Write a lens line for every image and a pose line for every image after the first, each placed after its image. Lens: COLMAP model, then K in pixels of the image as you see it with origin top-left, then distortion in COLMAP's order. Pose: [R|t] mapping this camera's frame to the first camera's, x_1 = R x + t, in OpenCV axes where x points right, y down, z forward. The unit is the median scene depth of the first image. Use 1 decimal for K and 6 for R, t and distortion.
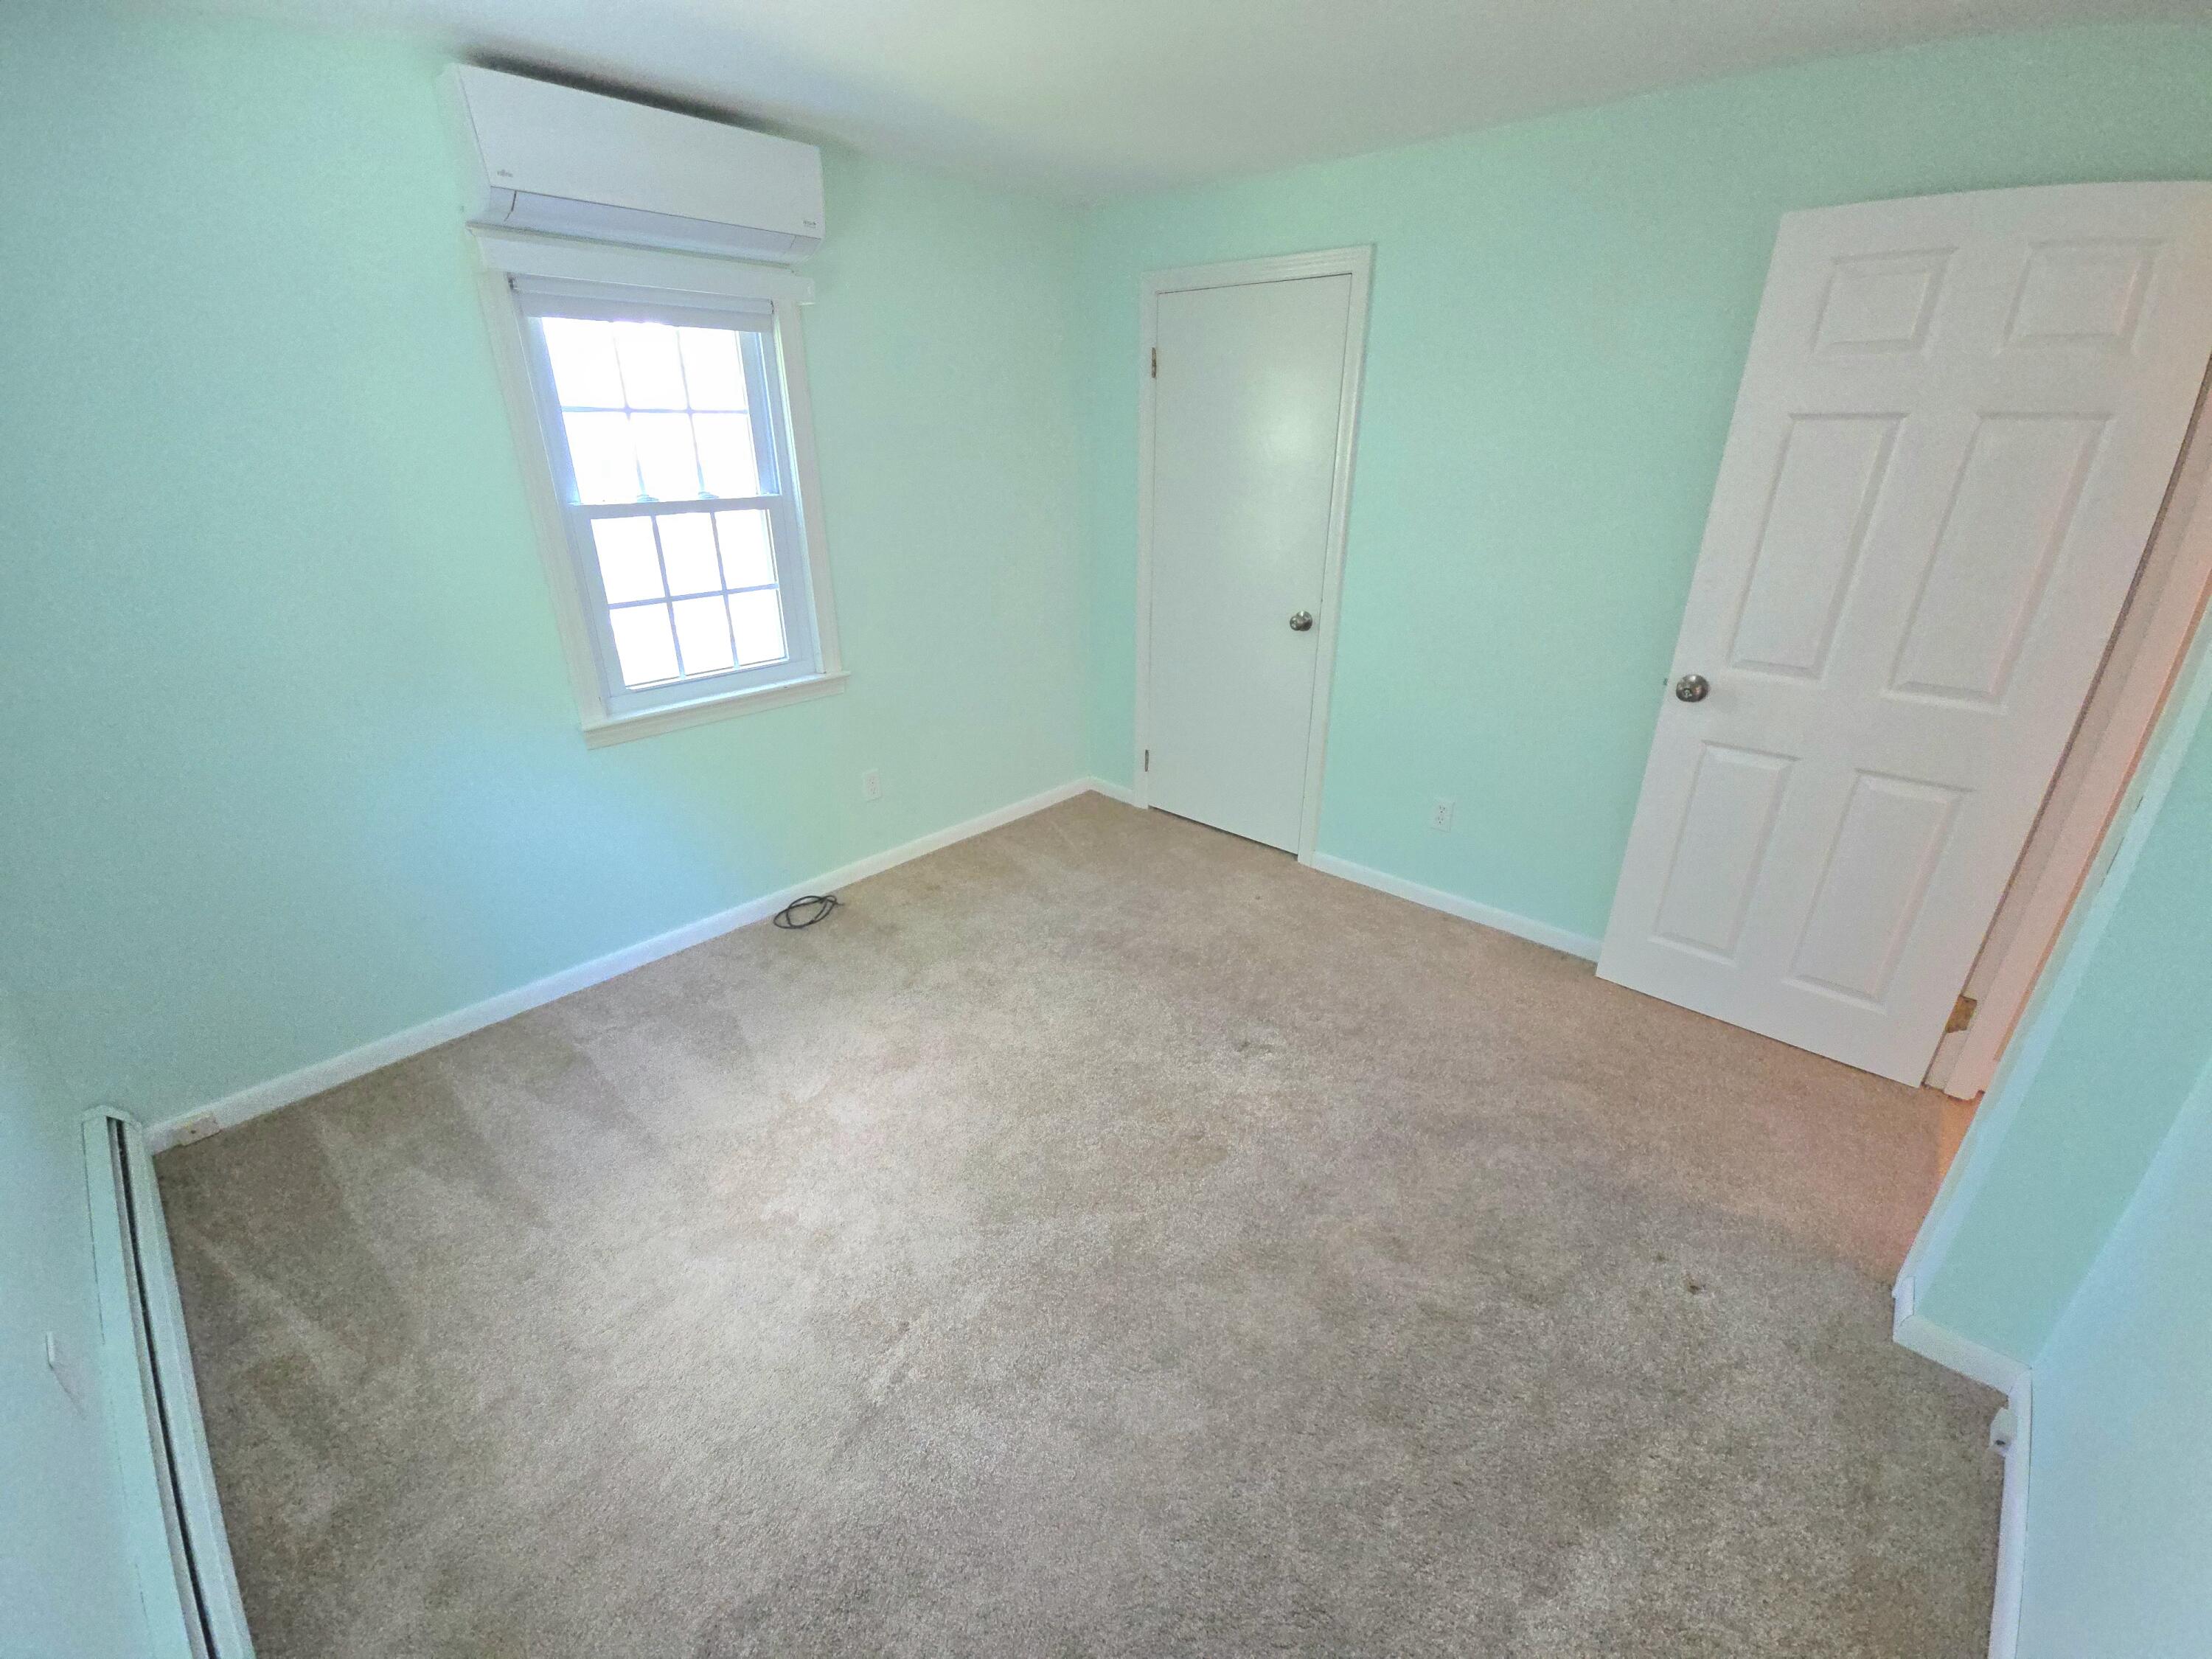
lens RADIAL K [[904.7, 0, 1116.4], [0, 904.7, 824.5], [0, 0, 1]] dist [0.006097, -0.003721]
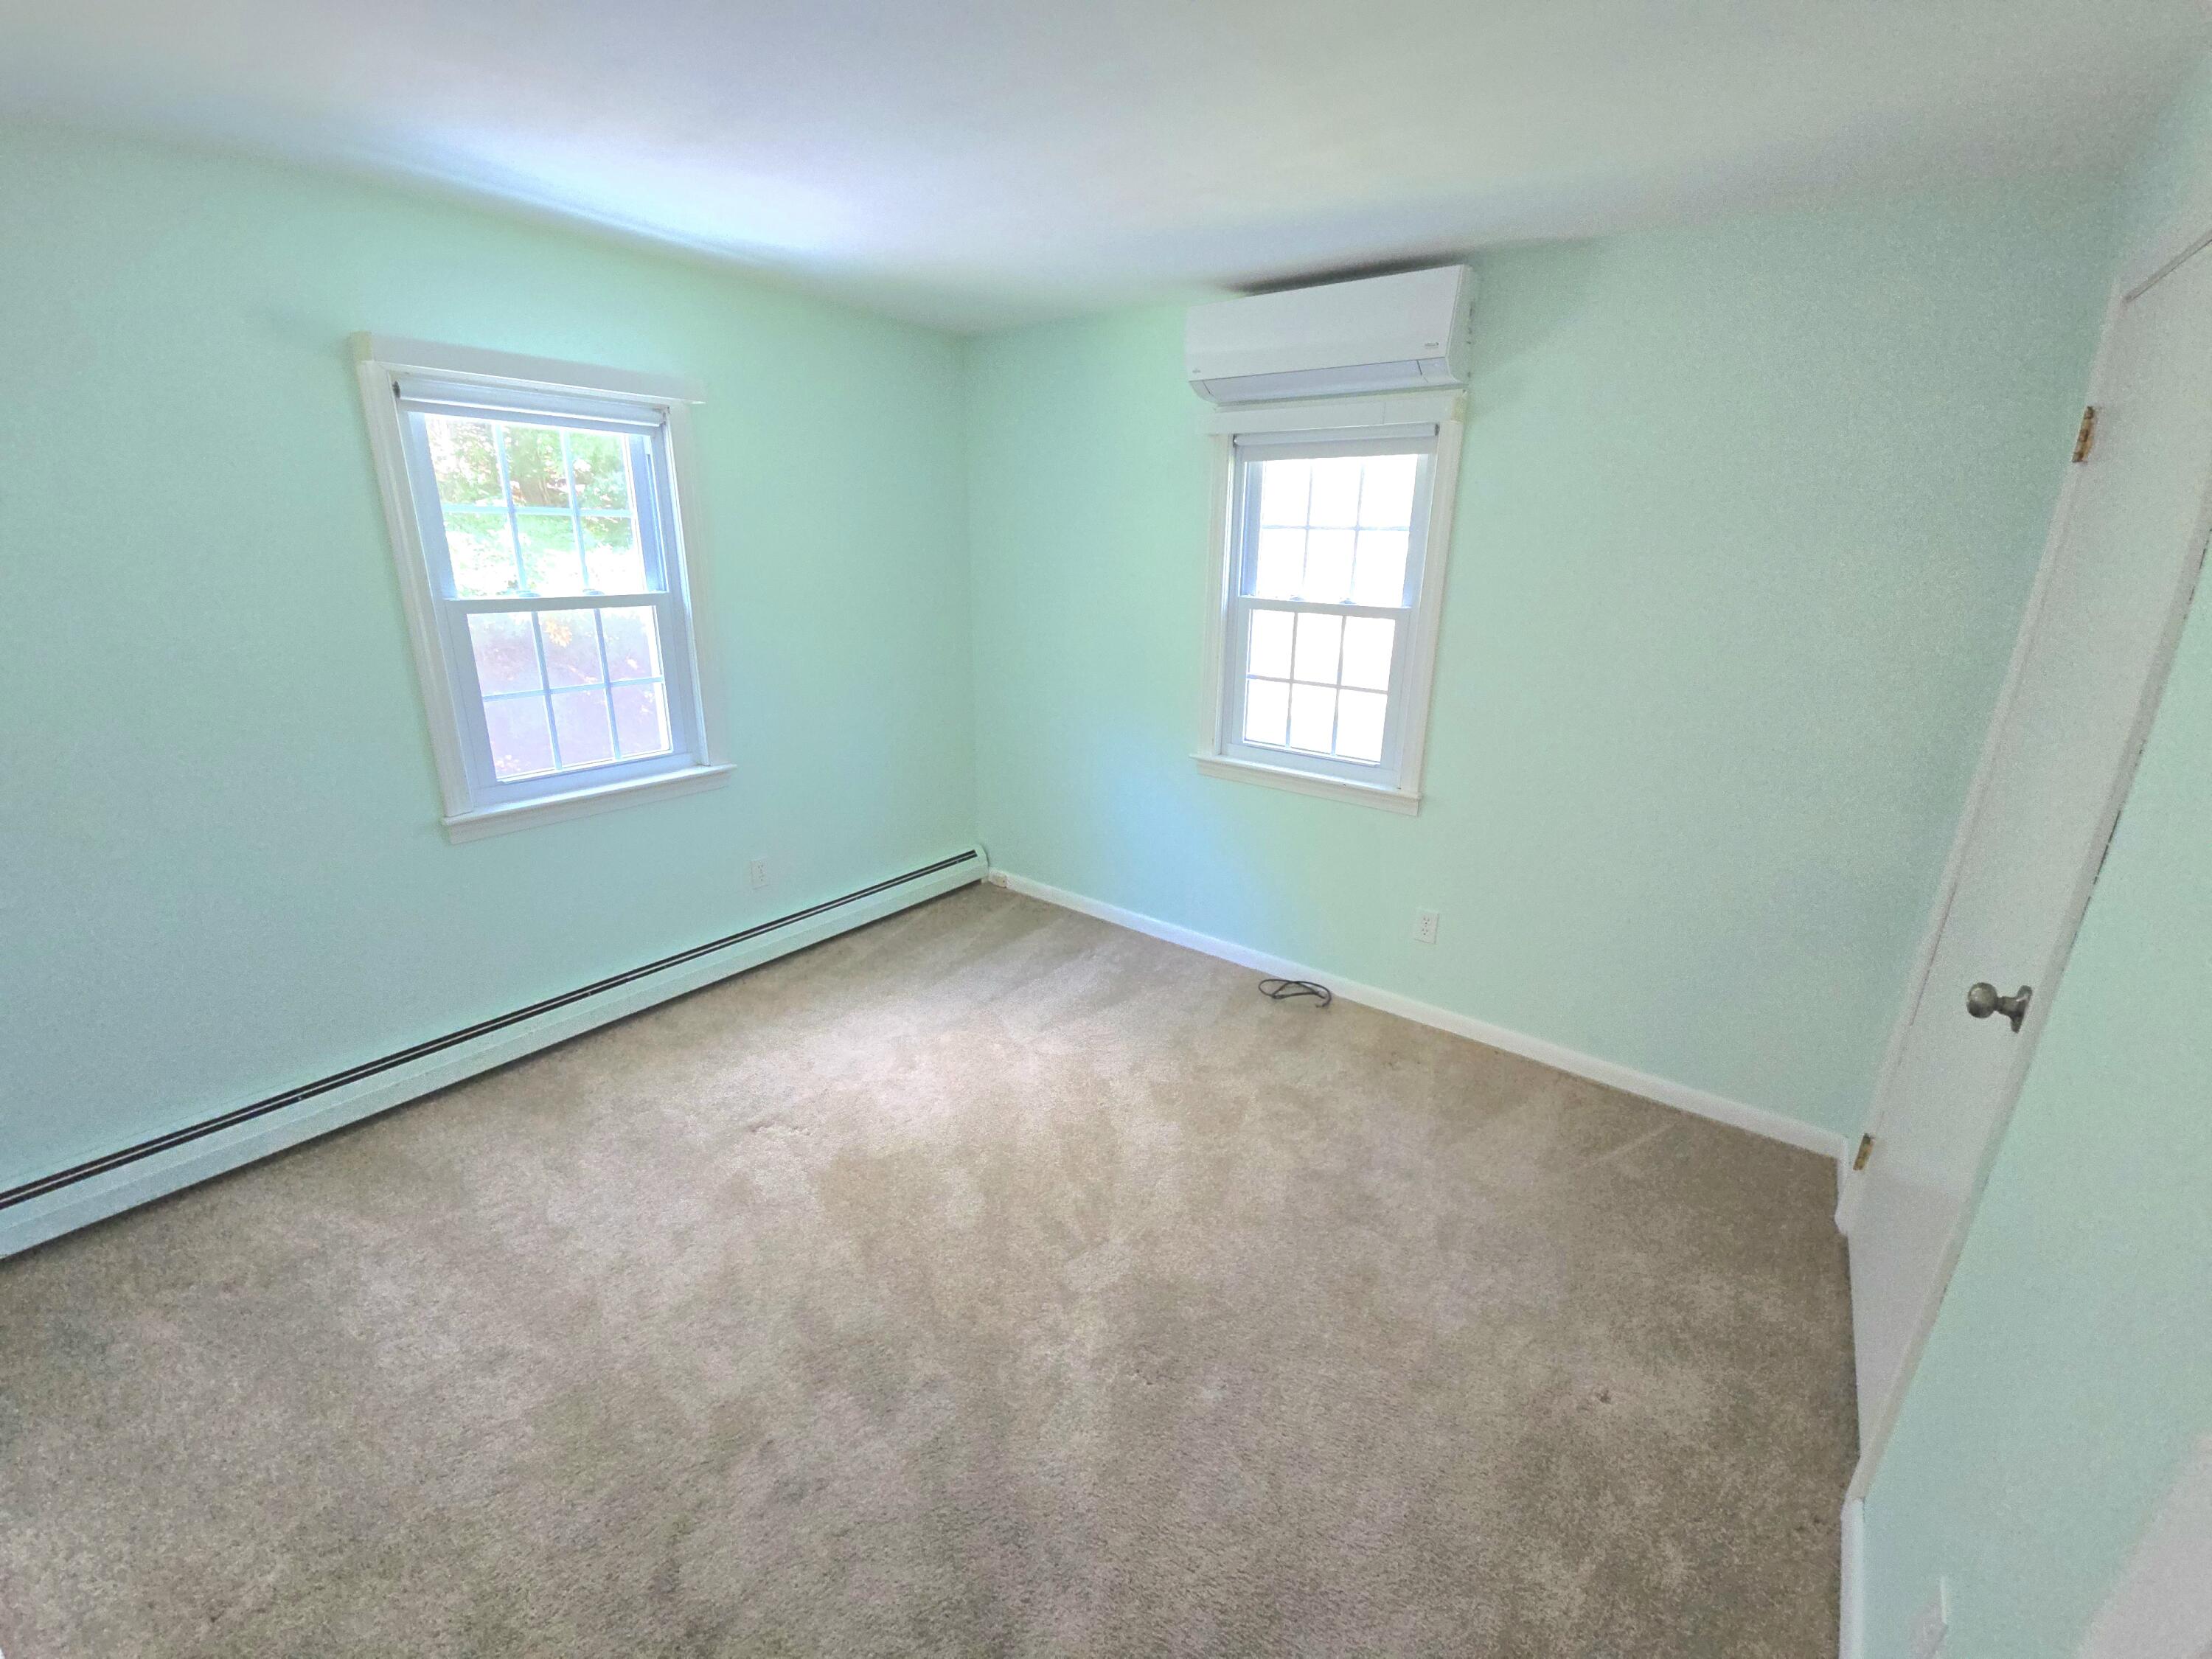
lens RADIAL K [[904.7, 0, 1109.0], [0, 904.7, 821.1], [0, 0, 1]] dist [0.006097, -0.003721]
pose [[0.090804, 0.300283, -0.949518, 0.628015], [-0.418940, 0.876504, 0.237129, -0.258107], [0.903462, 0.376259, 0.205391, 0.588254]]
